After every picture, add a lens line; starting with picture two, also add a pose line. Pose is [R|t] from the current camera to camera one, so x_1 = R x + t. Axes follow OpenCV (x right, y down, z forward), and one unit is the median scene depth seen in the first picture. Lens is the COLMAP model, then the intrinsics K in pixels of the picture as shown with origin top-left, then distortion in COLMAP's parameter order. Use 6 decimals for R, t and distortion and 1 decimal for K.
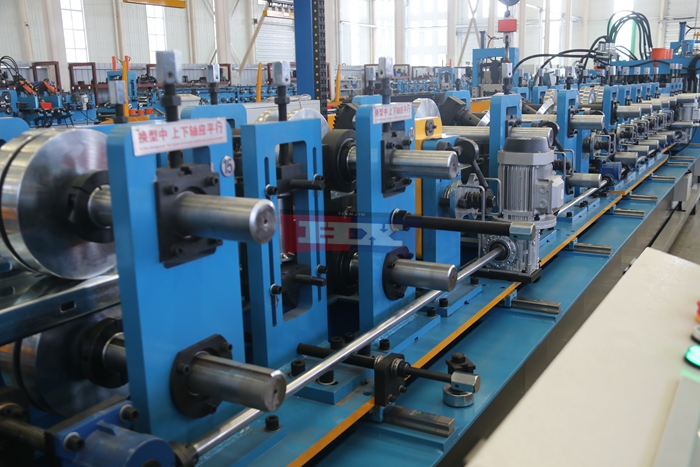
lens RADIAL K [[732.6, 0, 351.2], [0, 732.6, 230.9], [0, 0, 1]] dist [-0.007513, 0.000000]
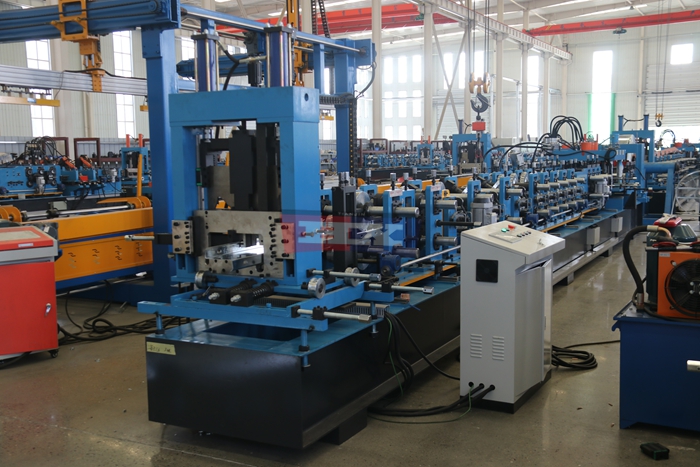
lens RADIAL K [[778.0, 0, 351.6], [0, 778.0, 231.6], [0, 0, 1]] dist [0.032952, 0.000000]
pose [[0.999288, 0.003348, 0.037578, -0.079701], [0.000466, 0.994881, -0.101055, 0.066826], [-0.037724, 0.101001, 0.994171, -0.421976]]
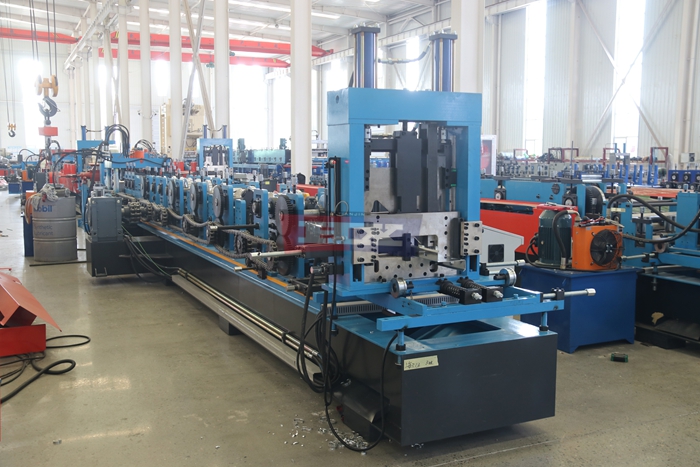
lens RADIAL K [[732.6, 0, 352.0], [0, 732.6, 238.1], [0, 0, 1]] dist [-0.007513, 0.000000]
pose [[0.574354, -0.069451, 0.815655, -0.515330], [0.153050, 0.987935, -0.023651, 0.025152], [-0.804172, 0.138420, 0.578055, -0.168125]]
